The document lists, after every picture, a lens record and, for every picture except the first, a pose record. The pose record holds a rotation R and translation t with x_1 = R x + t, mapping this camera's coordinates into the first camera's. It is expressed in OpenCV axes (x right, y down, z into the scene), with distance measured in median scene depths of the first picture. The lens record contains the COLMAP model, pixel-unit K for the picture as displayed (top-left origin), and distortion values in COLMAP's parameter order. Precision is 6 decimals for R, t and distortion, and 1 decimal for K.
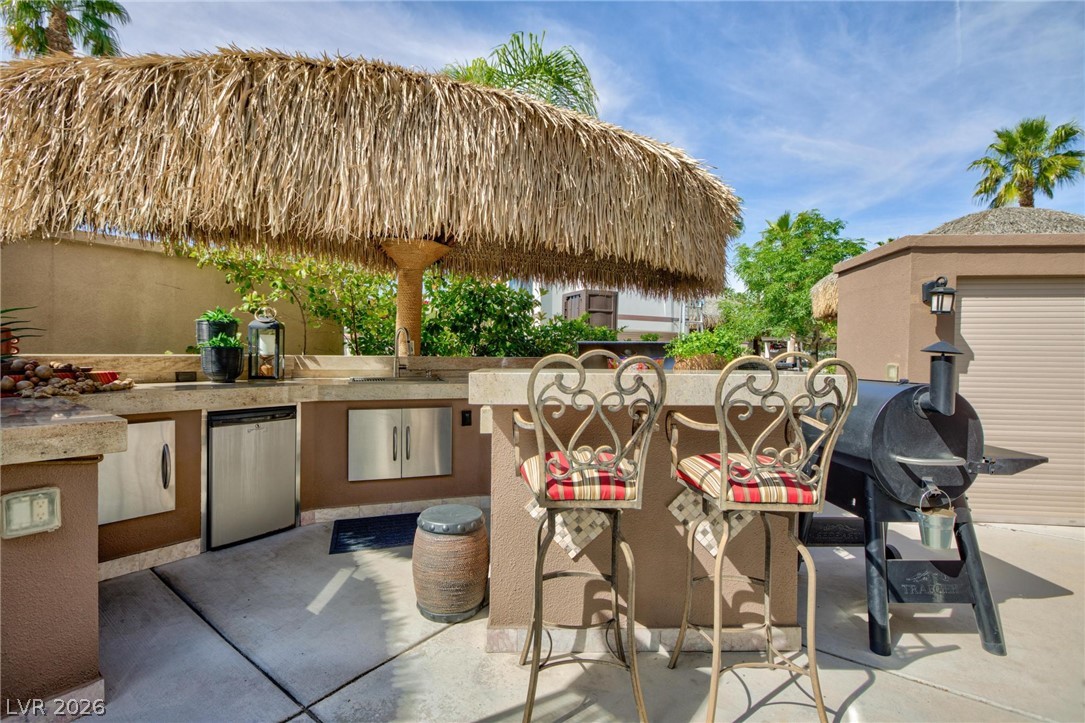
lens RADIAL K [[500.7, 0, 537.6], [0, 500.7, 358.7], [0, 0, 1]] dist [0.002355, 0.000811]
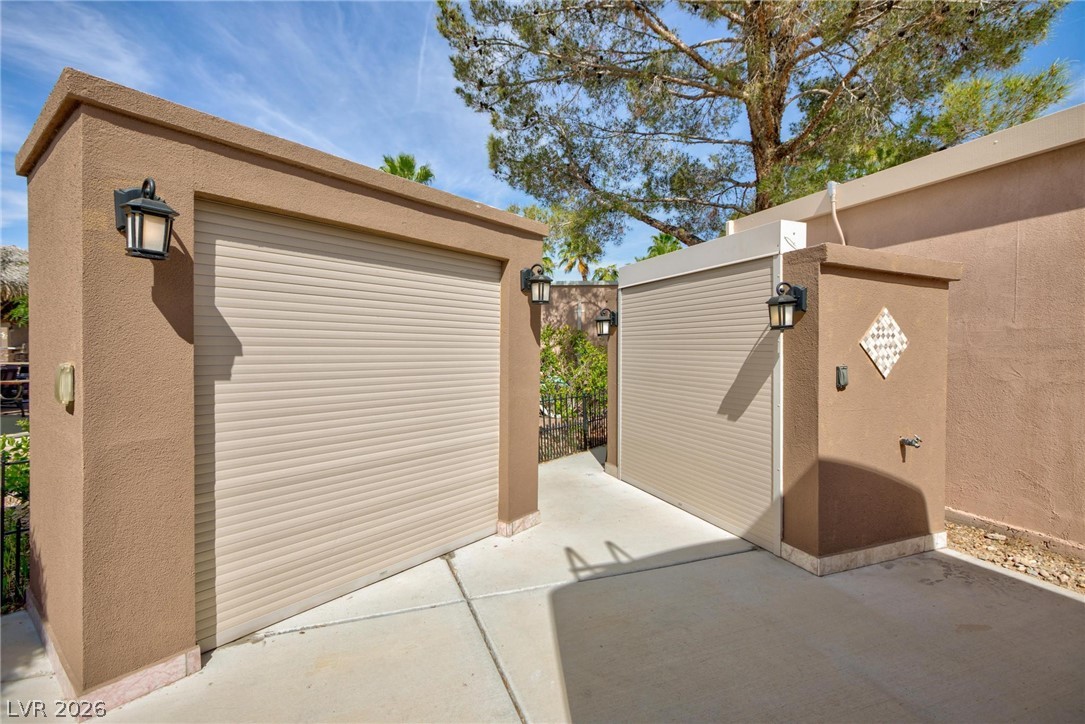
lens RADIAL K [[483.8, 0, 536.3], [0, 483.8, 359.7], [0, 0, 1]] dist [-0.000113, 0.000187]
pose [[0.528361, -0.024537, 0.848665, 0.585816], [0.007363, 0.999677, 0.024319, -0.002431], [-0.848988, -0.006601, 0.528371, 0.436154]]
